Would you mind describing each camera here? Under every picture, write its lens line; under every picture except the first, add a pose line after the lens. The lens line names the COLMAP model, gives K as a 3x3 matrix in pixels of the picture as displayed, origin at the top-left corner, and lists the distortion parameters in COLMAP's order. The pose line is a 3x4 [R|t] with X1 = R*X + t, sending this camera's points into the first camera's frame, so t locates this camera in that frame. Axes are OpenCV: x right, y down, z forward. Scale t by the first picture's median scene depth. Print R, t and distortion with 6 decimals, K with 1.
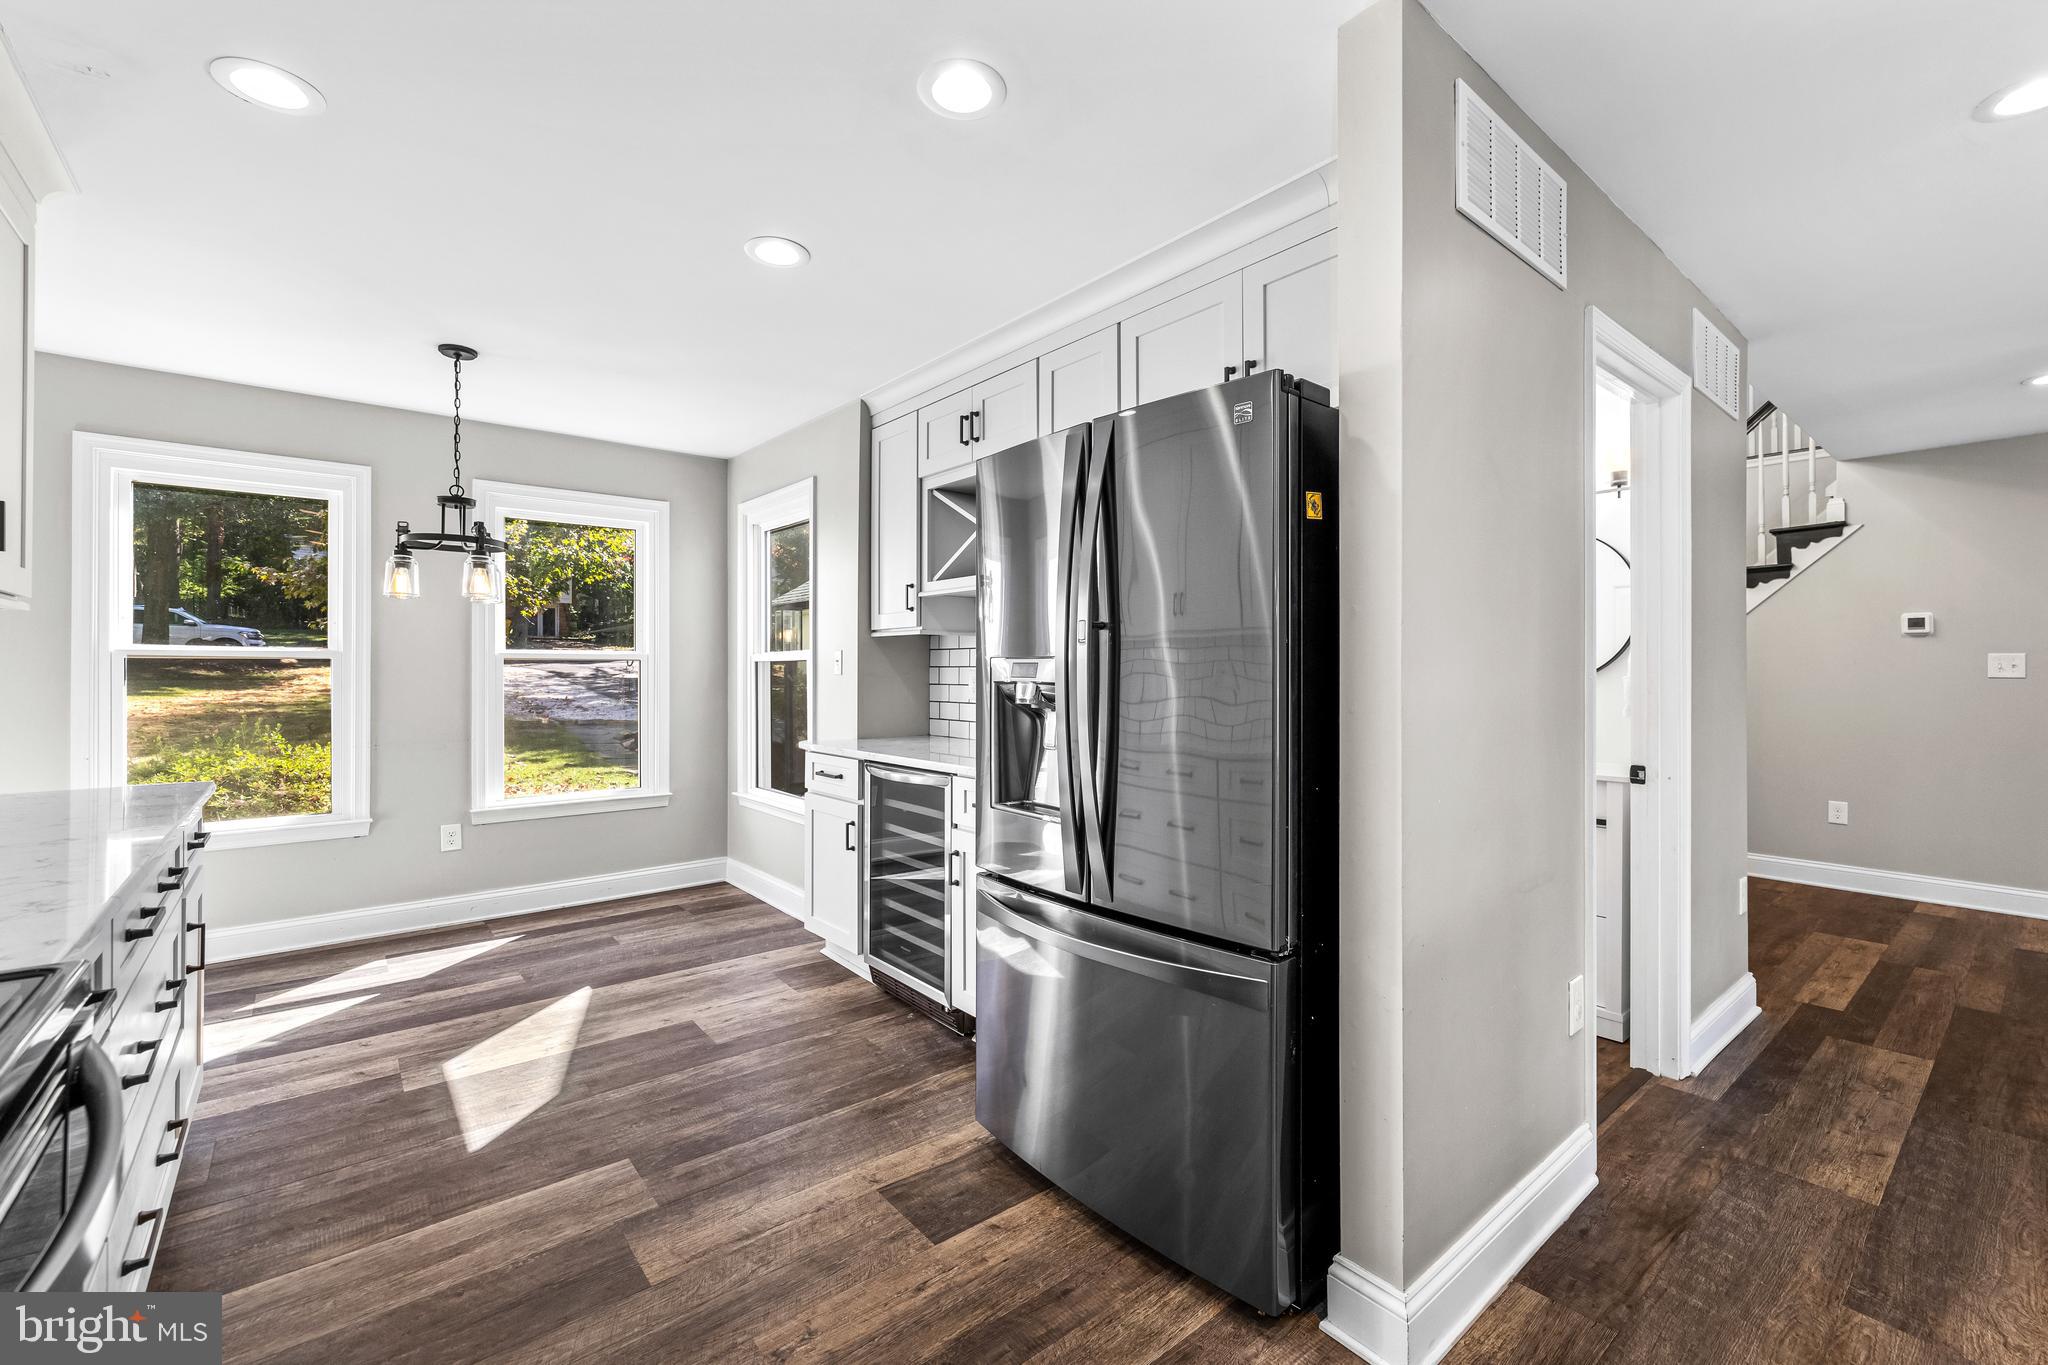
lens RADIAL K [[862.9, 0, 1033.5], [0, 862.9, 673.8], [0, 0, 1]] dist [0.000017, 0.000813]
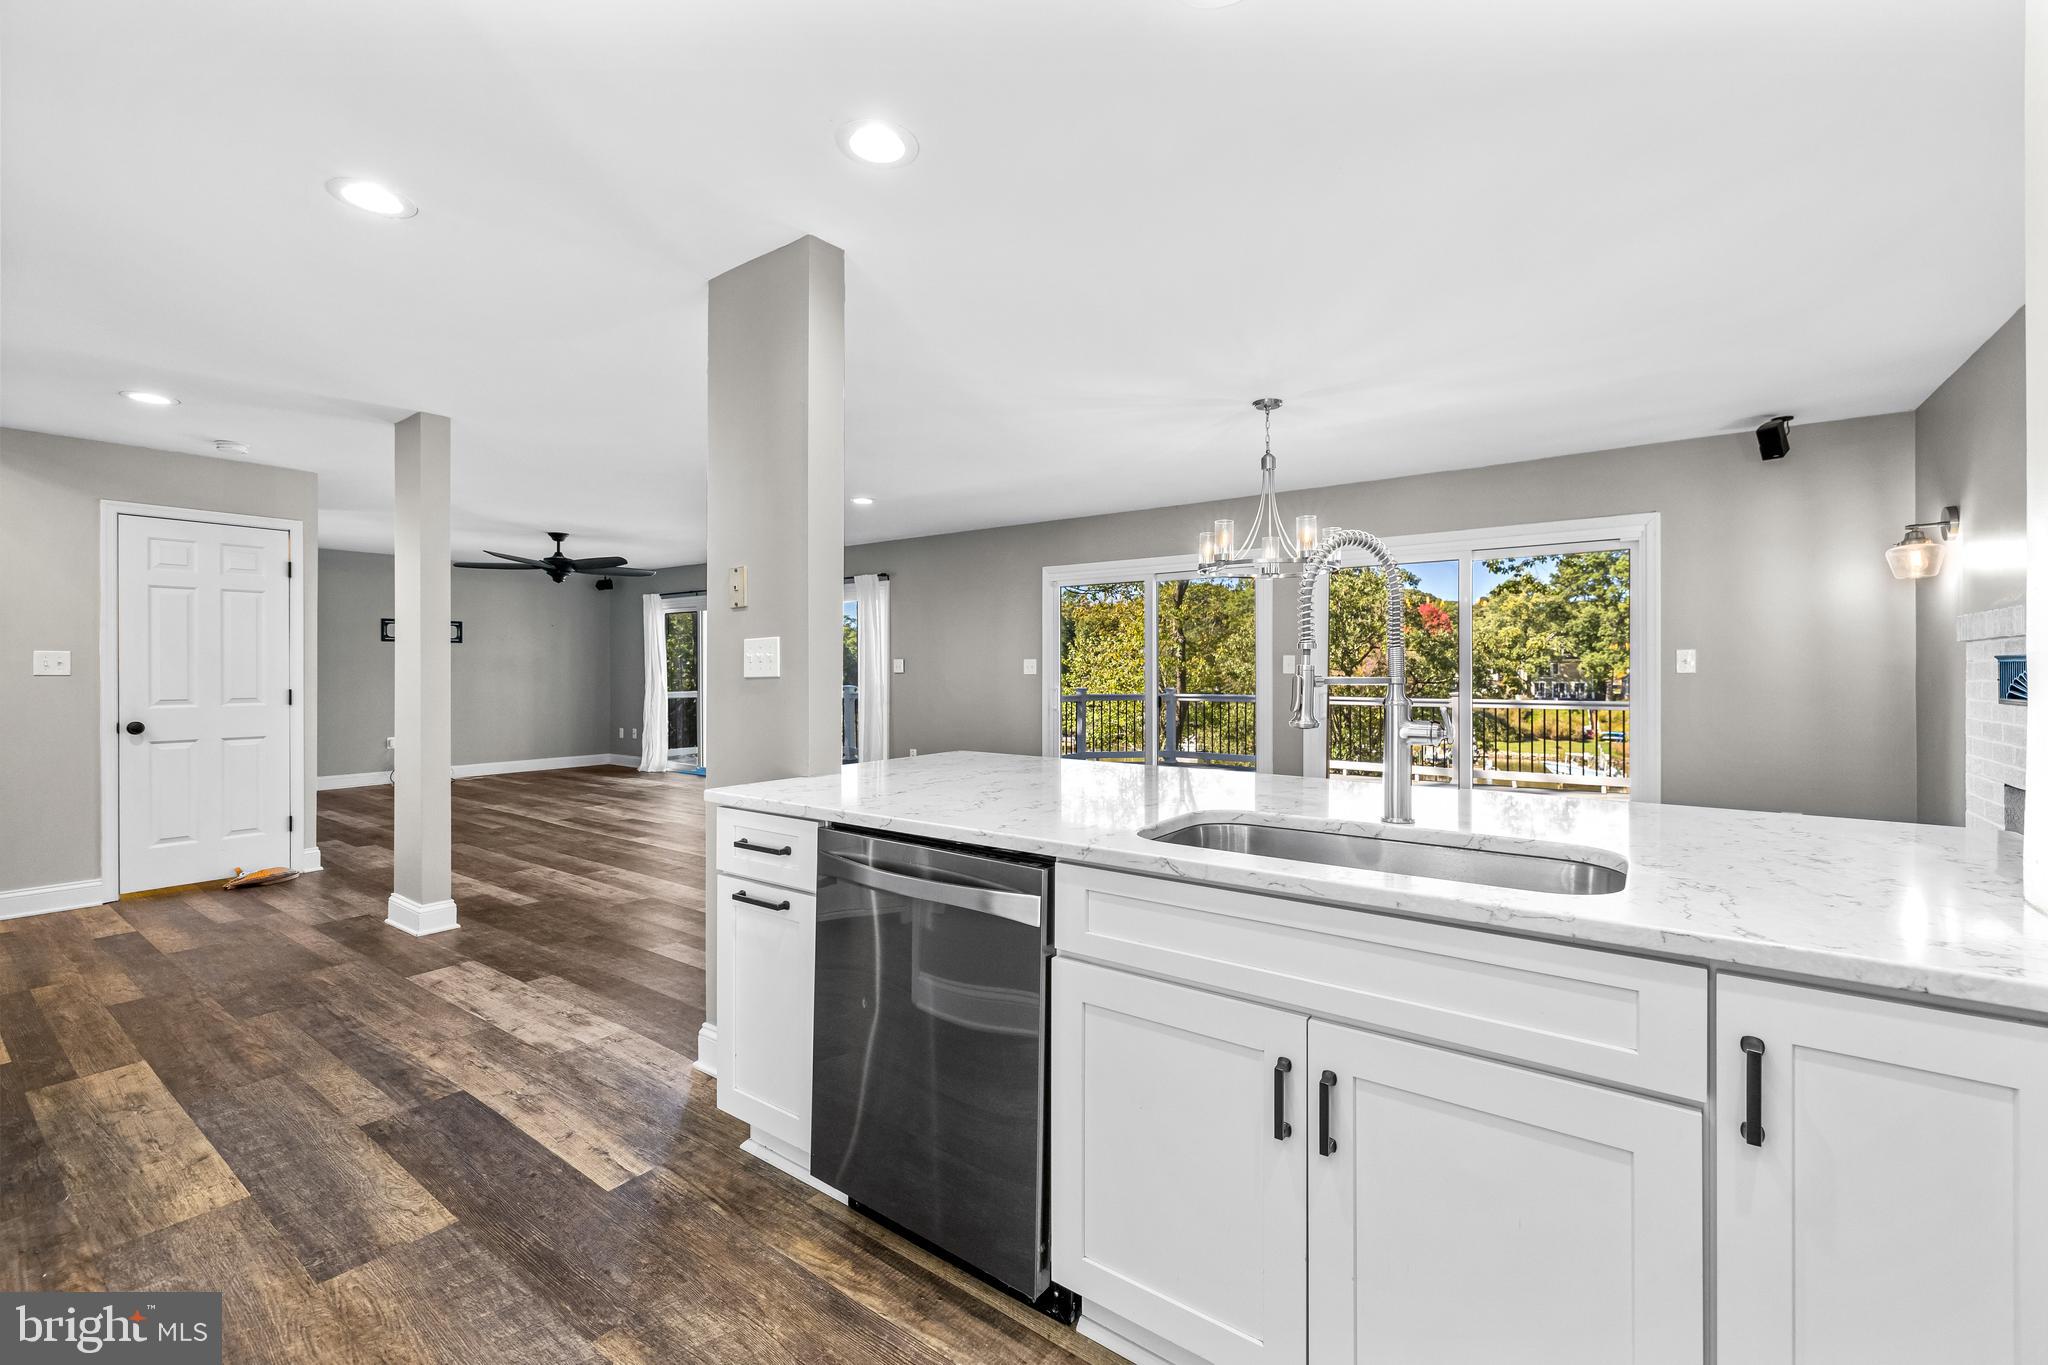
lens RADIAL K [[862.9, 0, 1003.1], [0, 862.9, 672.0], [0, 0, 1]] dist [0.000017, 0.000813]
pose [[-0.232972, -0.003595, 0.972477, -0.178903], [0.002022, 0.999989, 0.004181, -0.002193], [-0.972481, 0.002941, -0.232963, 0.311083]]
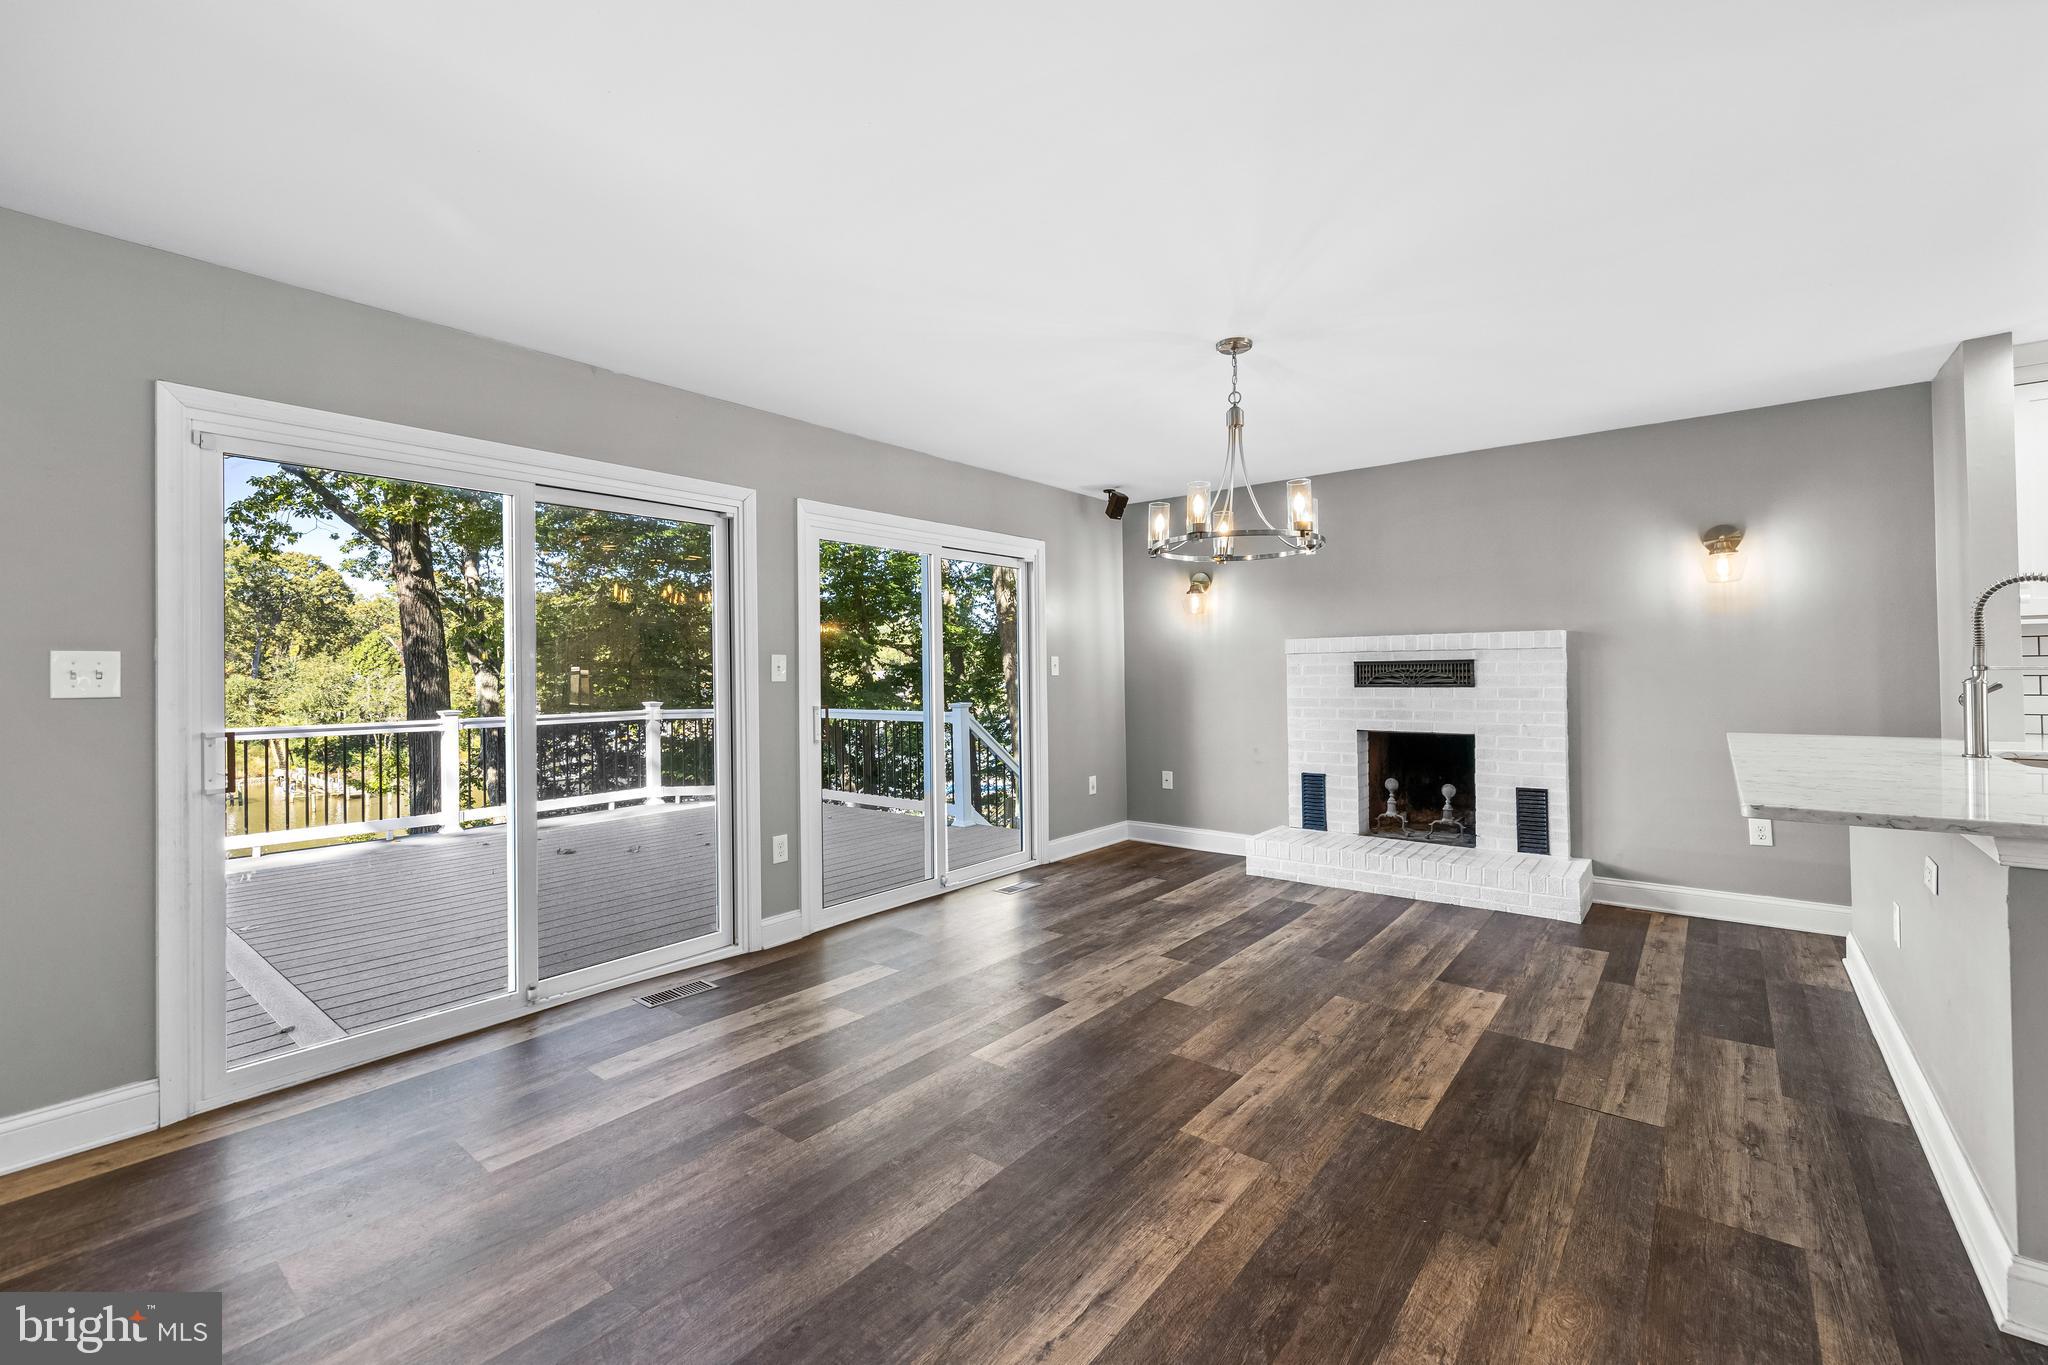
lens RADIAL K [[862.9, 0, 1028.3], [0, 862.9, 669.5], [0, 0, 1]] dist [0.000017, 0.000813]
pose [[-0.980218, 0.008891, -0.197720, 1.902678], [0.009518, 0.999952, -0.002223, -0.001252], [0.197691, -0.004061, -0.980256, 0.685318]]
